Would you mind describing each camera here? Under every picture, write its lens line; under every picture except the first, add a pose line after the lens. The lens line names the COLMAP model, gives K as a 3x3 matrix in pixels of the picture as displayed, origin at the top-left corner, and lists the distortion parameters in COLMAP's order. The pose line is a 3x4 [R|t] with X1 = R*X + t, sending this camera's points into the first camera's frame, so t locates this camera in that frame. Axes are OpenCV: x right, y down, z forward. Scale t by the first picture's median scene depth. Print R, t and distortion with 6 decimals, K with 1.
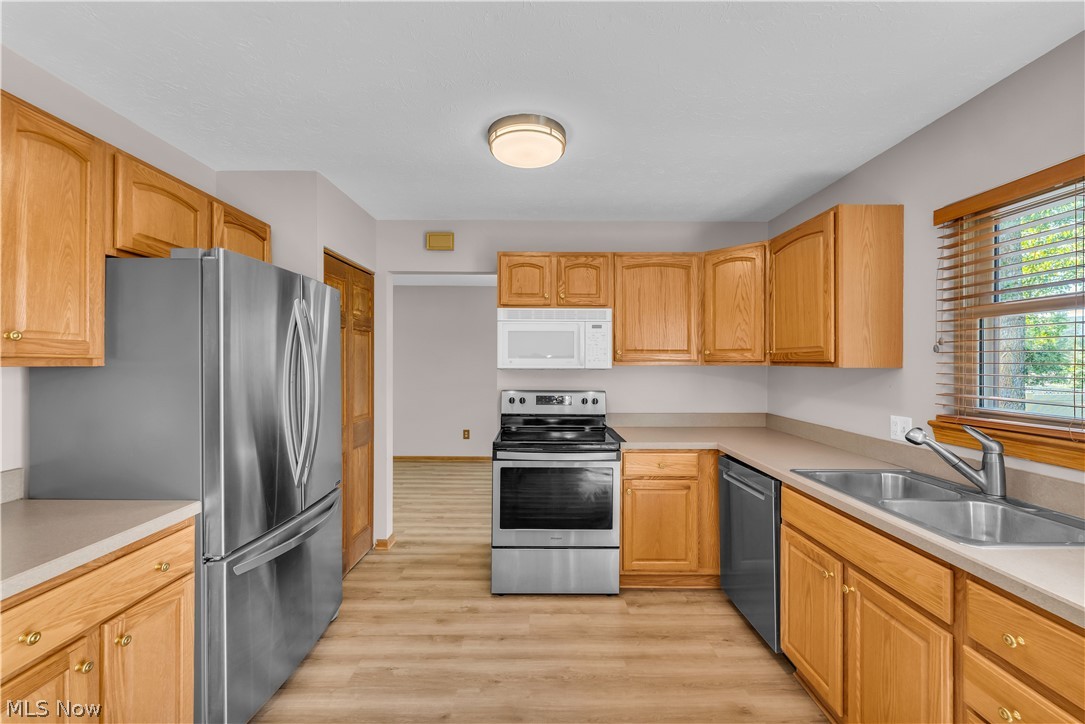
lens RADIAL K [[437.9, 0, 536.2], [0, 437.9, 361.3], [0, 0, 1]] dist [-0.001061, -0.000283]
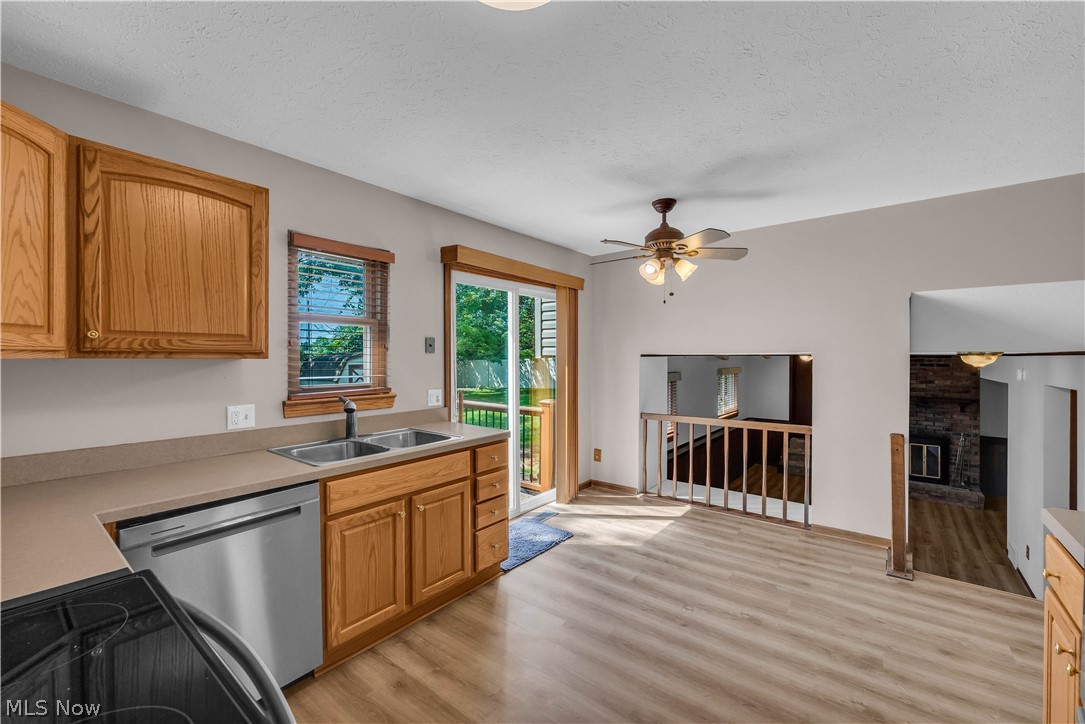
lens RADIAL K [[437.9, 0, 545.5], [0, 437.9, 358.5], [0, 0, 1]] dist [-0.001061, -0.000283]
pose [[-0.782717, -0.005880, 0.622351, -0.301684], [-0.003311, 0.999981, 0.005284, 0.005223], [-0.622370, 0.002075, -0.782721, 1.074467]]
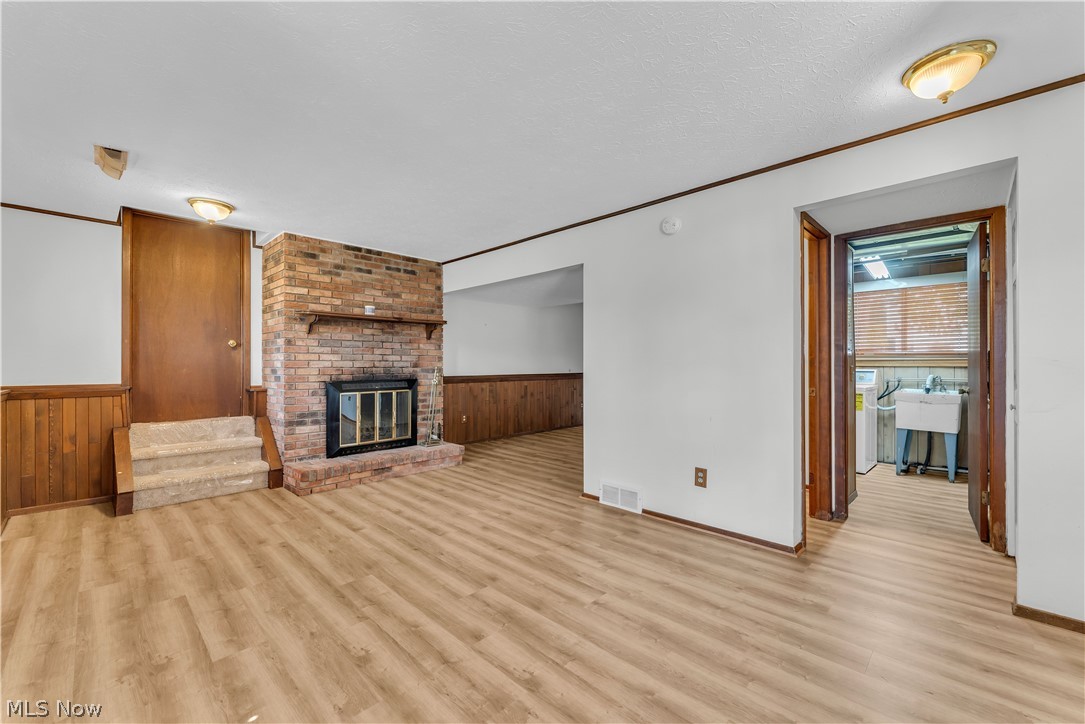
lens RADIAL K [[437.9, 0, 543.9], [0, 437.9, 367.4], [0, 0, 1]] dist [-0.001061, -0.000283]
pose [[-0.690325, 0.002590, -0.723494, 0.407680], [0.001087, 0.999996, 0.002543, 0.451358], [0.723498, 0.000969, -0.690326, -0.865975]]
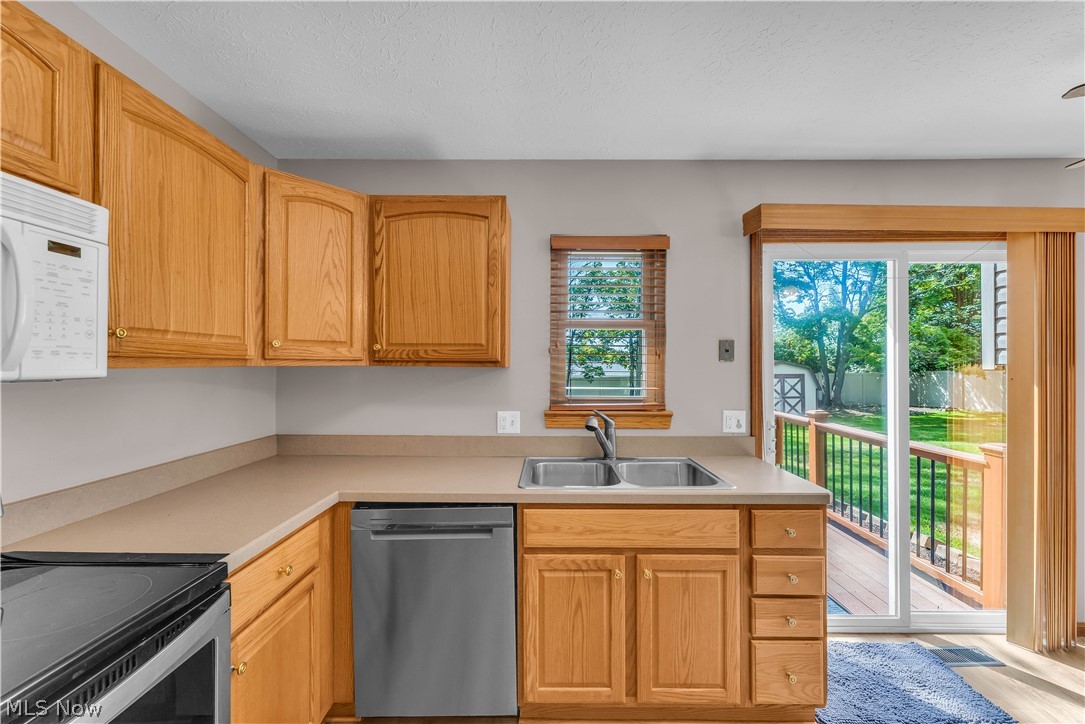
lens RADIAL K [[437.9, 0, 547.7], [0, 437.9, 364.9], [0, 0, 1]] dist [-0.001061, -0.000283]
pose [[0.009847, -0.002701, 0.999948, -0.203774], [-0.004394, 0.999987, 0.002745, 0.004916], [-0.999942, -0.004420, 0.009835, 0.701434]]
